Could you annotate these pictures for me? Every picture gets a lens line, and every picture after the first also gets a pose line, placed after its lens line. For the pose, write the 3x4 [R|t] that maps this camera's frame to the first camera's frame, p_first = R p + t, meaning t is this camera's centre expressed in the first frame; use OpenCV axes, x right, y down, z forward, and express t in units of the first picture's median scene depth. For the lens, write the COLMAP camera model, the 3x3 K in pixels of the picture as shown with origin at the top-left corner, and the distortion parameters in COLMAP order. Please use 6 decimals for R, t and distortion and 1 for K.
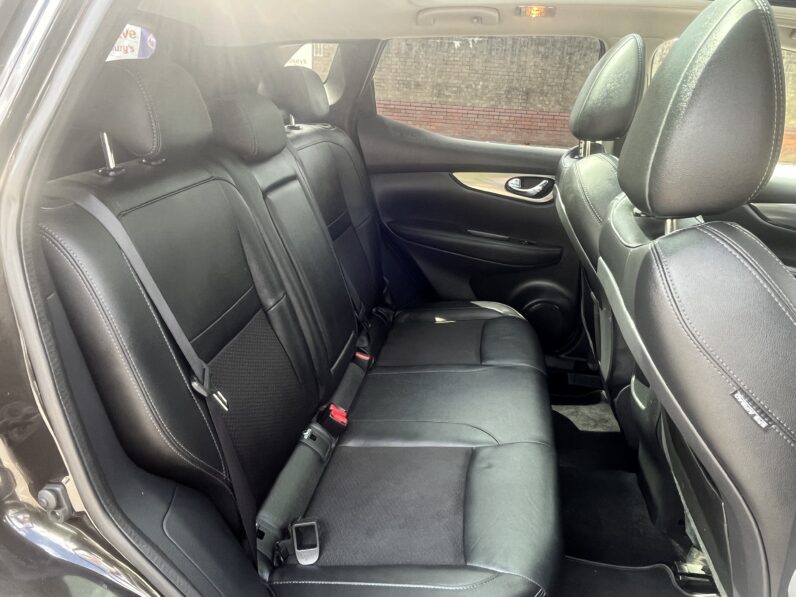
lens RADIAL K [[565.3, 0, 414.8], [0, 565.3, 301.4], [0, 0, 1]] dist [0.003515, -0.001986]
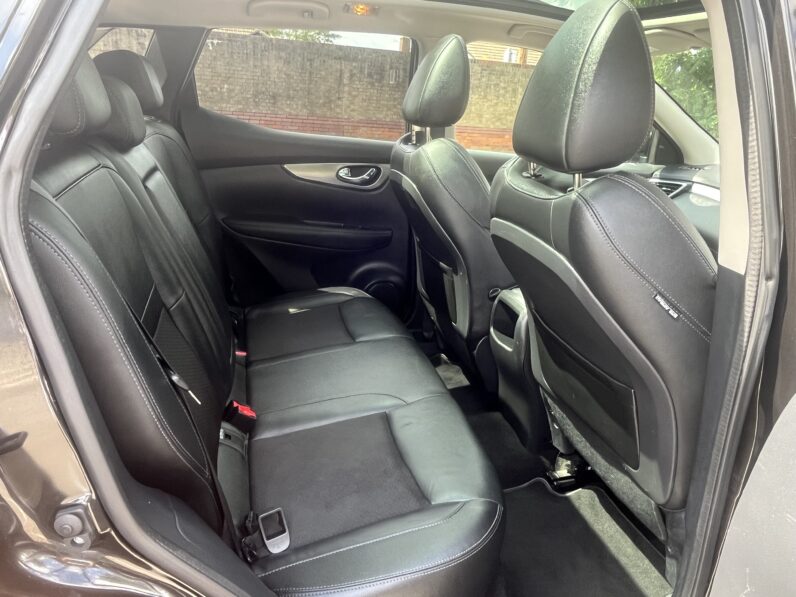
lens RADIAL K [[557.8, 0, 407.7], [0, 557.8, 297.4], [0, 0, 1]] dist [-0.001022, 0.001965]
pose [[0.912449, -0.129232, 0.388247, -0.159246], [0.133234, 0.990944, 0.016724, 0.021681], [-0.386892, 0.036468, 0.921404, 0.004137]]
